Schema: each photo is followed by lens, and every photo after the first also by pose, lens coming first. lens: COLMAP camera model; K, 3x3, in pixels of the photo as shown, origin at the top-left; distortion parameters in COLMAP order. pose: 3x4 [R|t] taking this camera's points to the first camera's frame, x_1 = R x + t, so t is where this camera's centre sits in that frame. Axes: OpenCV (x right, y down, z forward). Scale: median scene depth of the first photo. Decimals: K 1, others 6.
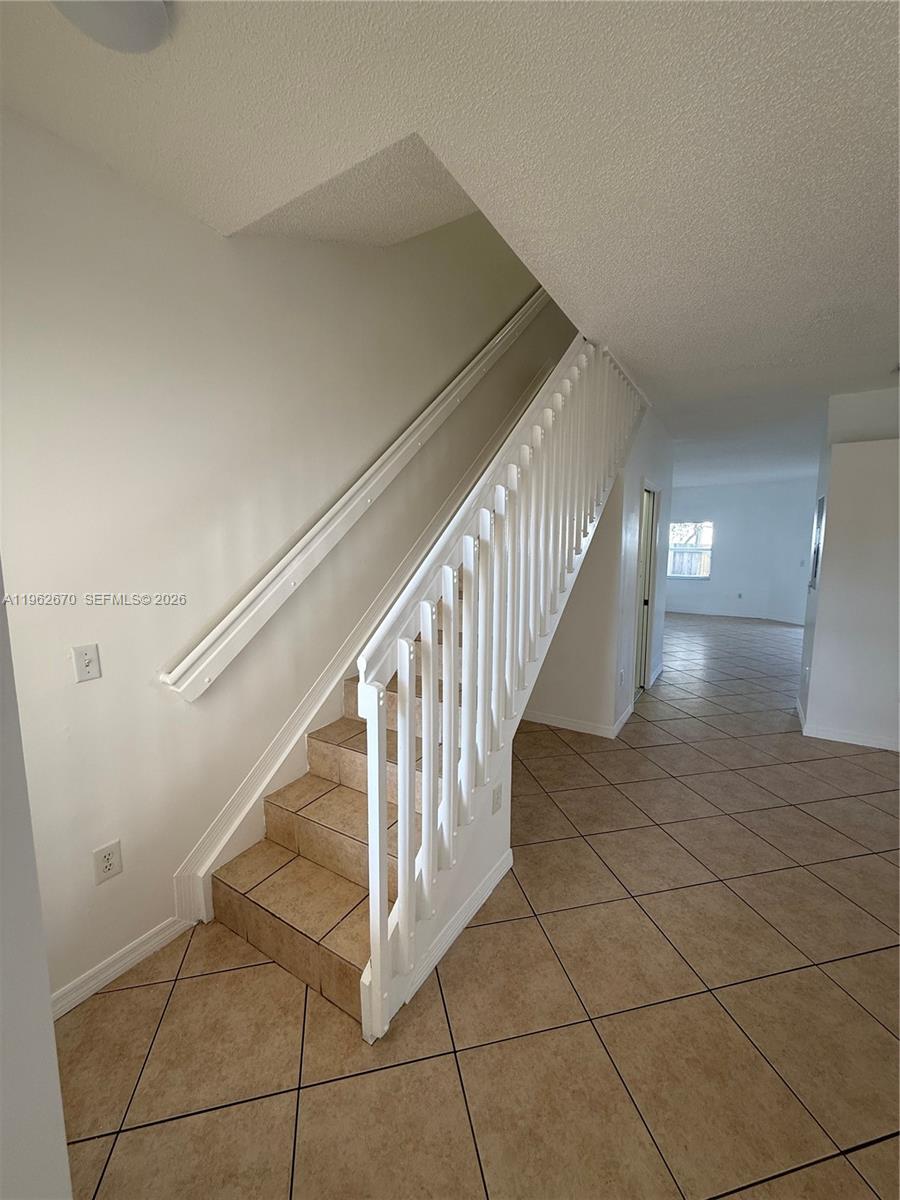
lens RADIAL K [[480.6, 0, 447.1], [0, 480.6, 601.2], [0, 0, 1]] dist [0.001581, 0.000125]
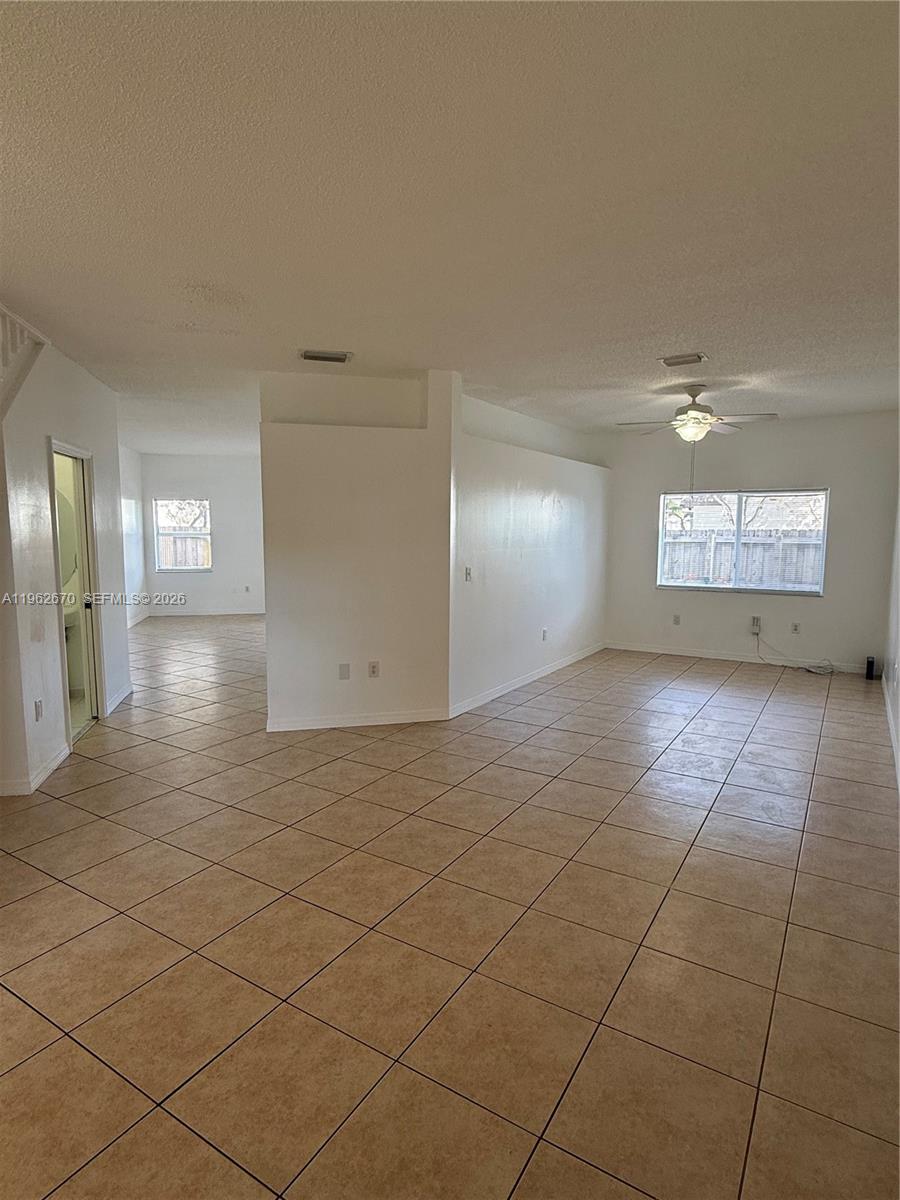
lens RADIAL K [[654.6, 0, 448.5], [0, 654.6, 606.0], [0, 0, 1]] dist [-0.004623, 0.001712]
pose [[0.700625, -0.085029, 0.708445, 0.083065], [0.084152, 0.995792, 0.036295, 0.014214], [-0.708550, 0.034188, 0.704832, -0.118466]]
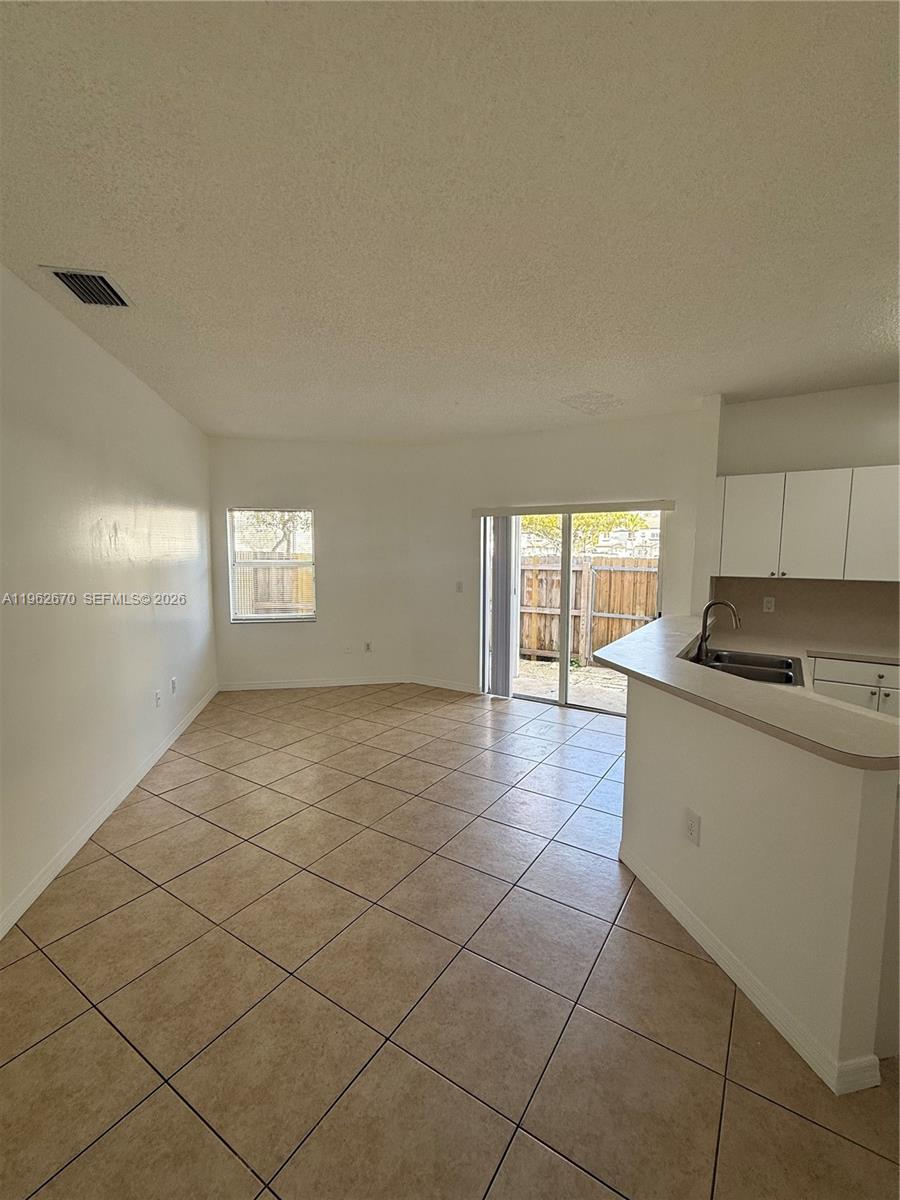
lens RADIAL K [[516.6, 0, 453.6], [0, 516.6, 596.5], [0, 0, 1]] dist [0.004523, 0.000134]
pose [[0.709986, -0.062364, 0.701449, 0.539448], [0.085173, 0.996363, 0.002374, -0.126005], [-0.699046, 0.058059, 0.712716, 1.025988]]
